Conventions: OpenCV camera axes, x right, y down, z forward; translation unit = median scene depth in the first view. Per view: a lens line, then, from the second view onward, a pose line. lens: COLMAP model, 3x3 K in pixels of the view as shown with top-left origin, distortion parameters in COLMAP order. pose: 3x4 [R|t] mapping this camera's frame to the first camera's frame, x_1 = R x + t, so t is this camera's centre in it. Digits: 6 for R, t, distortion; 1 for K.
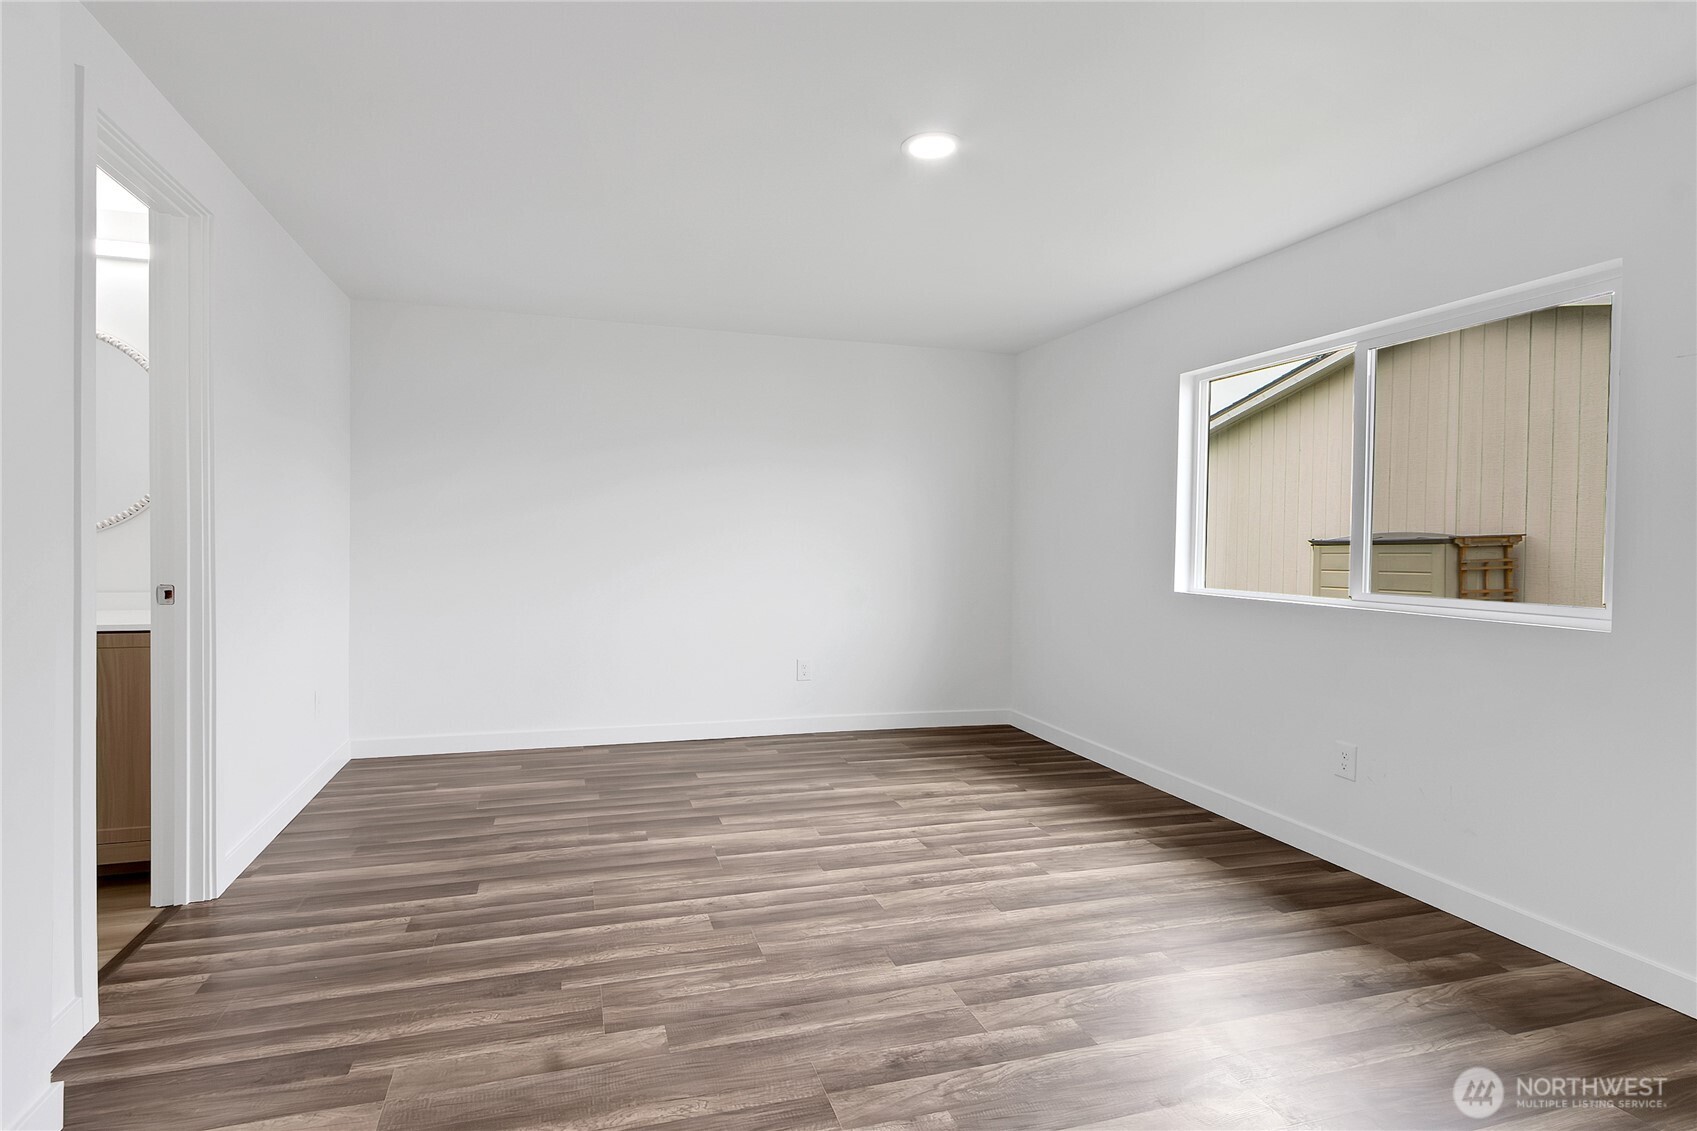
lens RADIAL K [[815.8, 0, 814.9], [0, 815.8, 536.5], [0, 0, 1]] dist [0.002869, 0.000359]
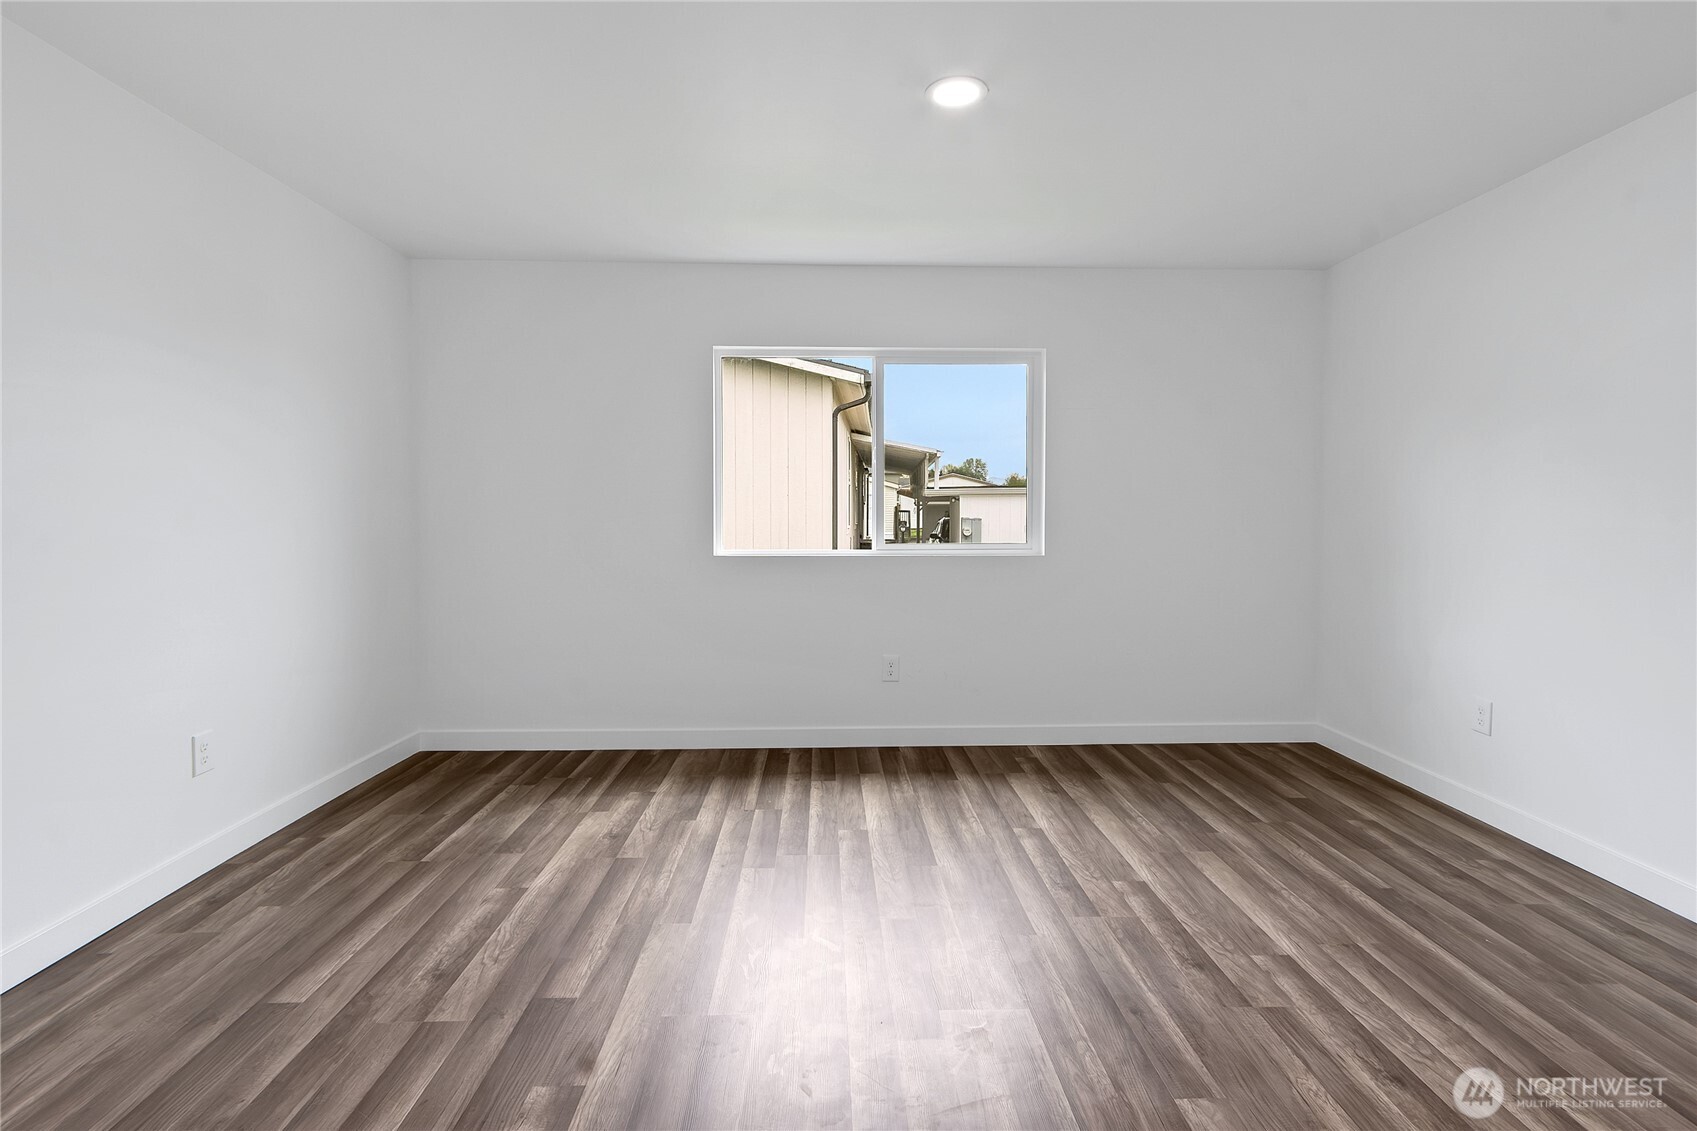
lens RADIAL K [[826.1, 0, 848.9], [0, 826.1, 520.5], [0, 0, 1]] dist [-0.001745, 0.000236]
pose [[0.248342, -0.026162, 0.968319, -0.628917], [0.001169, 0.999643, 0.026708, -0.007667], [-0.968672, -0.005500, 0.248284, 0.659674]]
